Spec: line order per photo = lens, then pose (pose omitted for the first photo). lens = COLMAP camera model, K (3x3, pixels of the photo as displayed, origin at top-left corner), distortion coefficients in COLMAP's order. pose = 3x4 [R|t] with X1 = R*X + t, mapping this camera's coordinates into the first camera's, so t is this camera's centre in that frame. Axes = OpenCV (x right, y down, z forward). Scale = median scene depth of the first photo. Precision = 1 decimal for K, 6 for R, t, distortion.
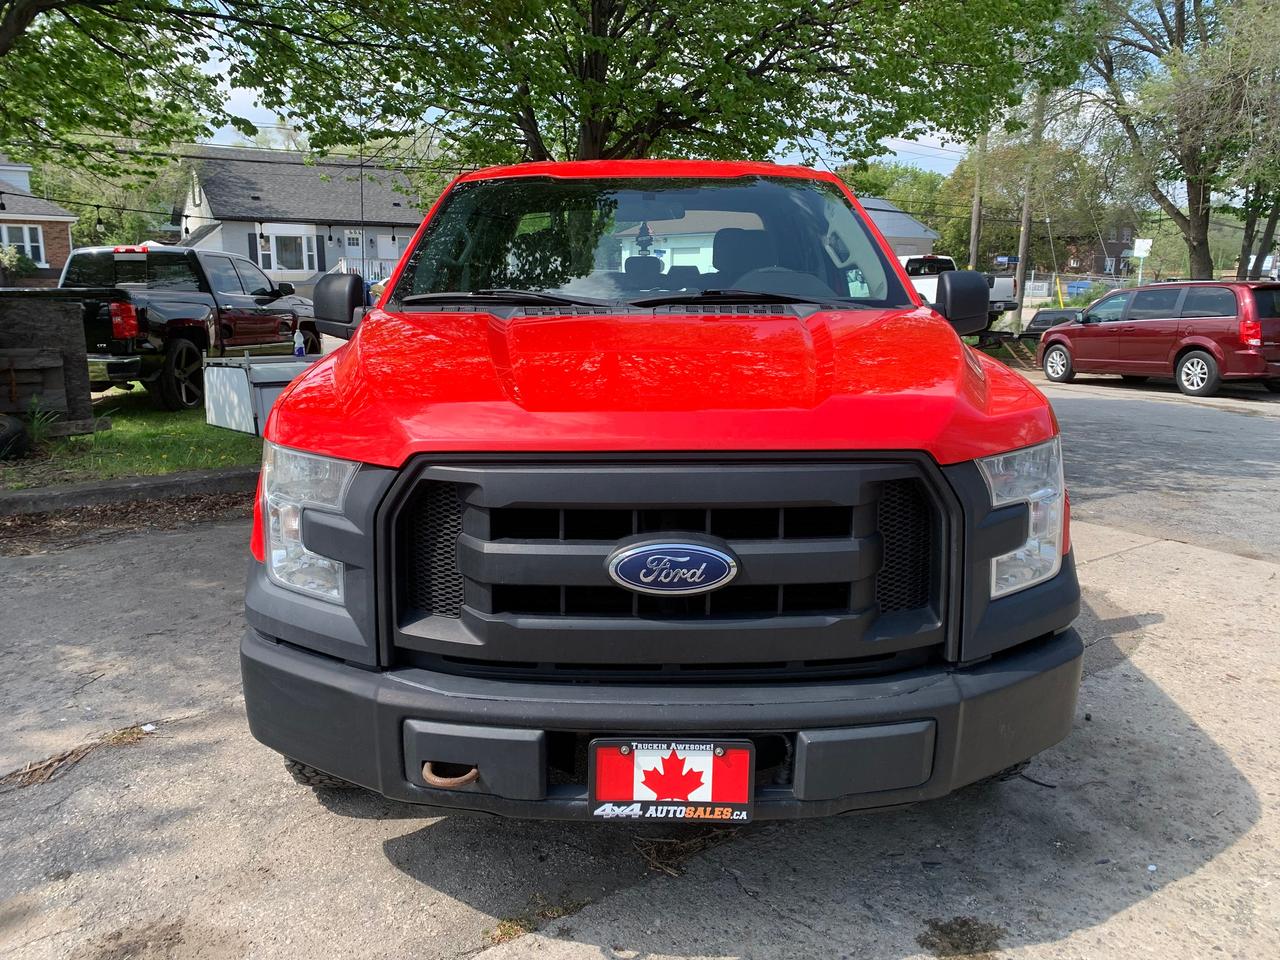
lens RADIAL K [[1003.3, 0, 641.4], [0, 1003.3, 474.6], [0, 0, 1]] dist [0.019169, -0.015204]
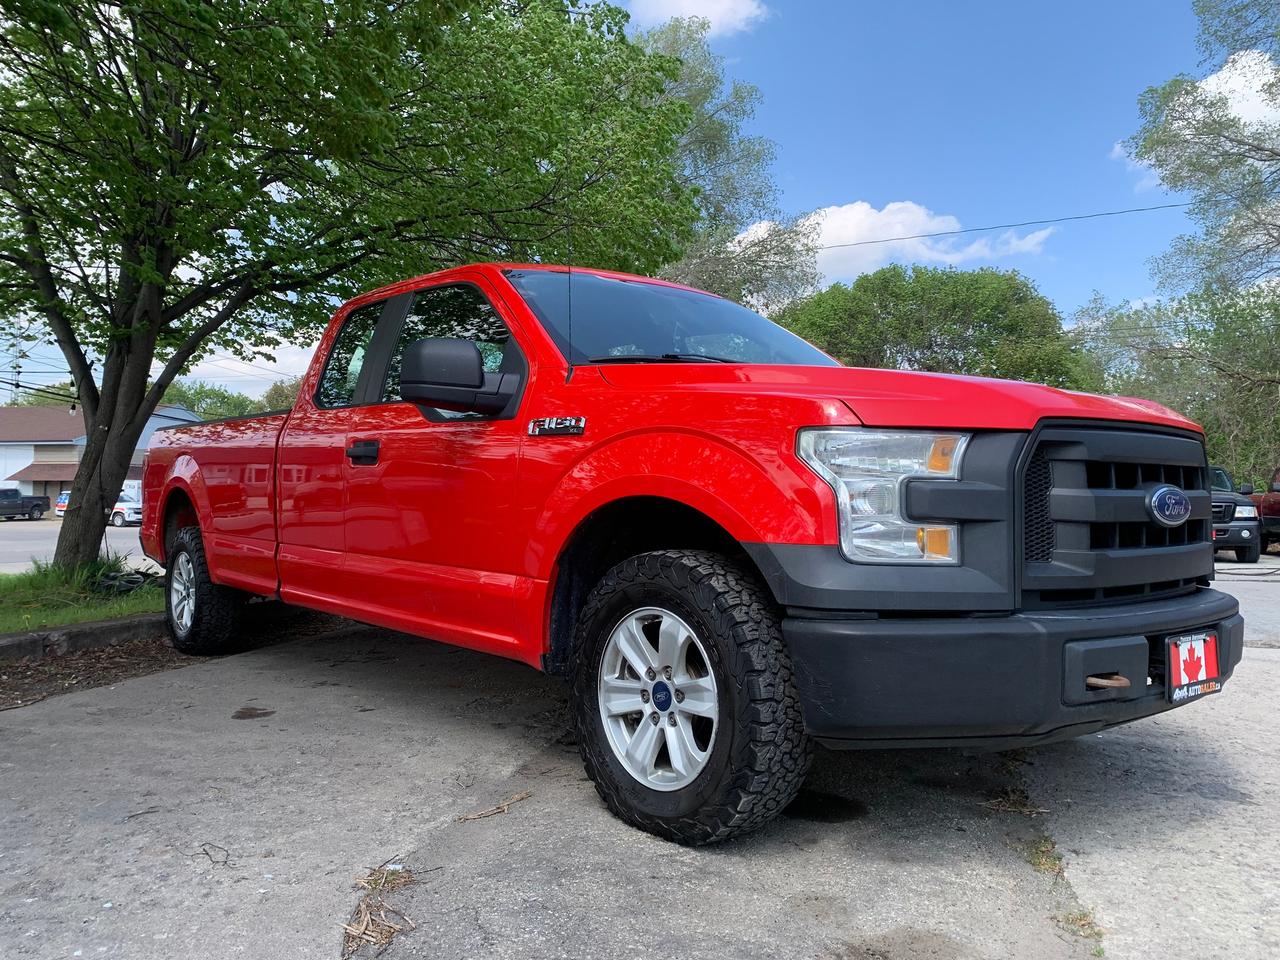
lens RADIAL K [[1003.3, 0, 641.4], [0, 1003.3, 474.6], [0, 0, 1]] dist [0.019169, -0.015204]
pose [[0.760768, 0.019092, 0.648743, -1.193557], [0.128424, 0.975375, -0.179305, 0.174577], [-0.636192, 0.219723, 0.739582, 0.363241]]
